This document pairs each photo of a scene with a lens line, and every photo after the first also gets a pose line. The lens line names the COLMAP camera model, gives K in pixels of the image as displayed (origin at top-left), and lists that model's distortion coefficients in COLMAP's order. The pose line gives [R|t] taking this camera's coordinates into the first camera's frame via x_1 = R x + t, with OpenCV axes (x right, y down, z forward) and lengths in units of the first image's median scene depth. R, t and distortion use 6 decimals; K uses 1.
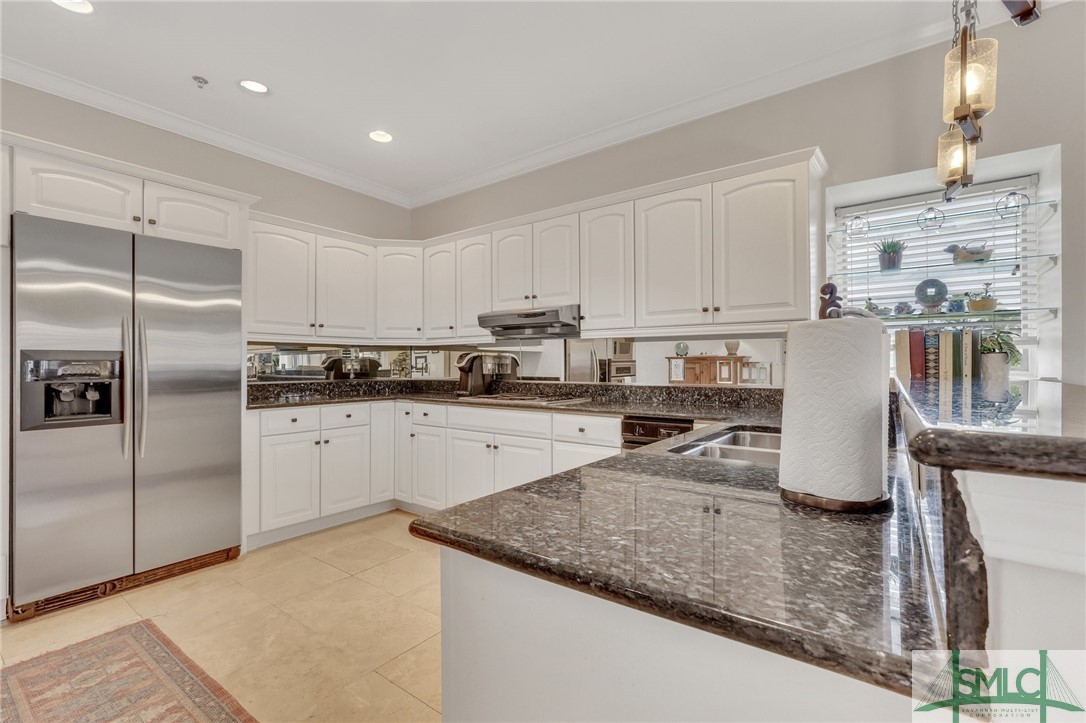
lens RADIAL K [[481.1, 0, 547.6], [0, 481.1, 357.5], [0, 0, 1]] dist [-0.000948, 0.000275]
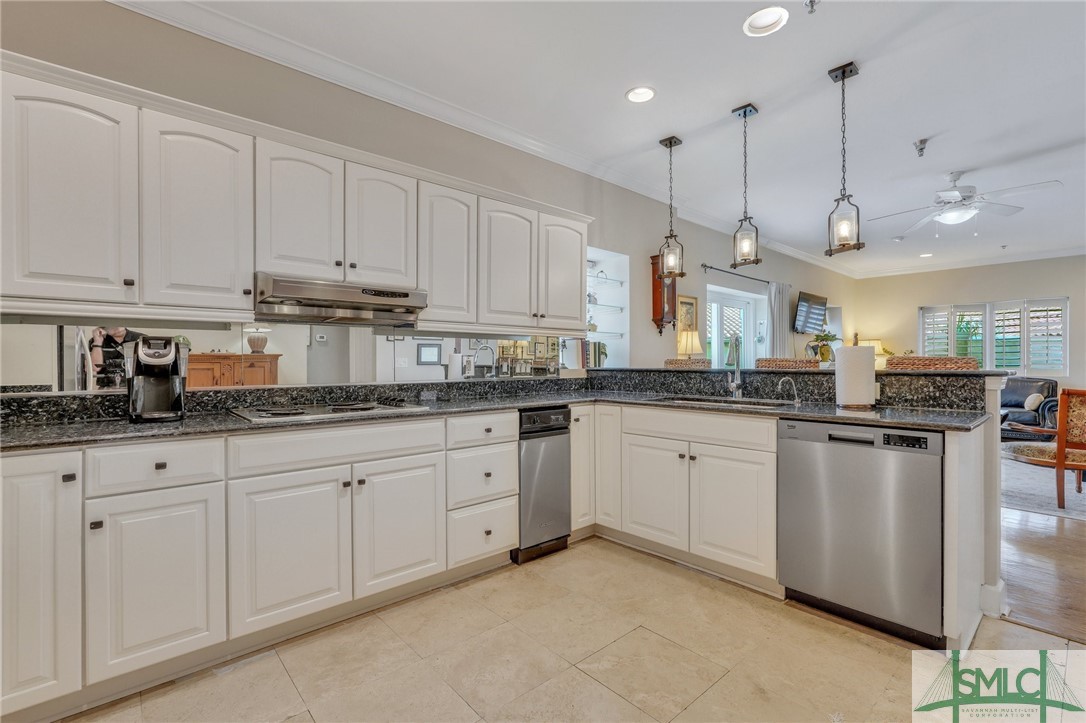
lens RADIAL K [[481.2, 0, 539.4], [0, 481.2, 364.8], [0, 0, 1]] dist [-0.001475, -0.000117]
pose [[0.217350, -0.005298, 0.976079, -0.715943], [-0.012042, 0.999895, 0.008109, 0.012915], [-0.976019, -0.013517, 0.217263, 0.612816]]
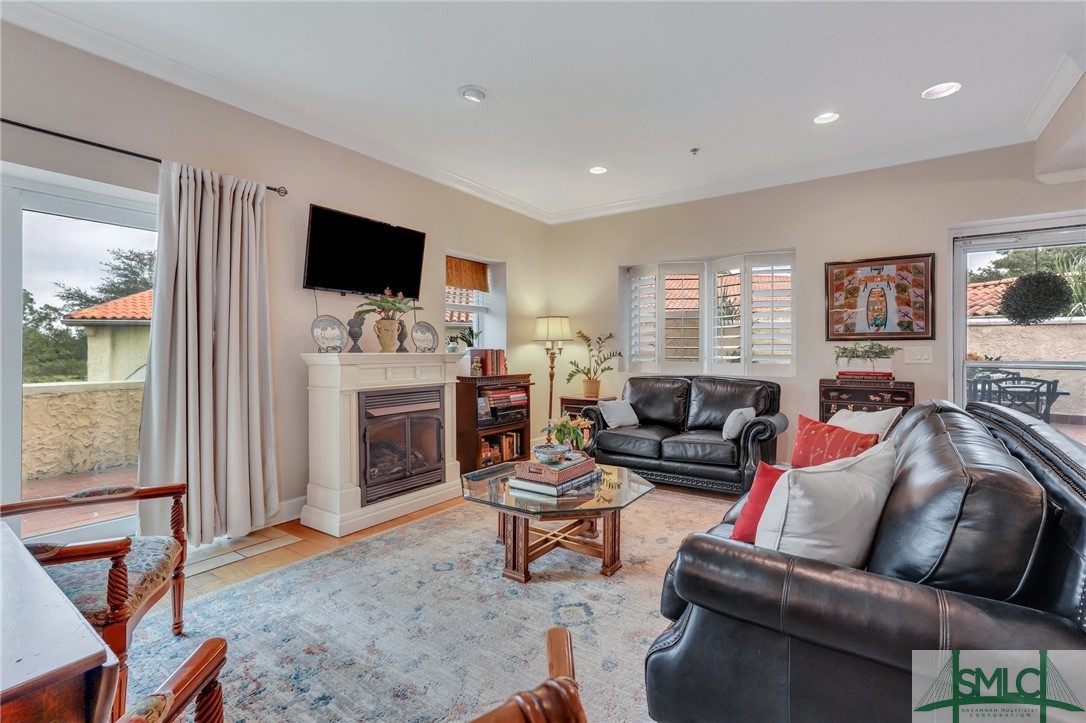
lens RADIAL K [[492.0, 0, 547.4], [0, 492.0, 353.1], [0, 0, 1]] dist [-0.001666, -0.000132]
pose [[-0.031832, -0.004085, 0.999485, 0.678522], [-0.015807, 0.999869, 0.003583, -0.009338], [-0.999368, -0.015685, -0.031892, -0.604907]]
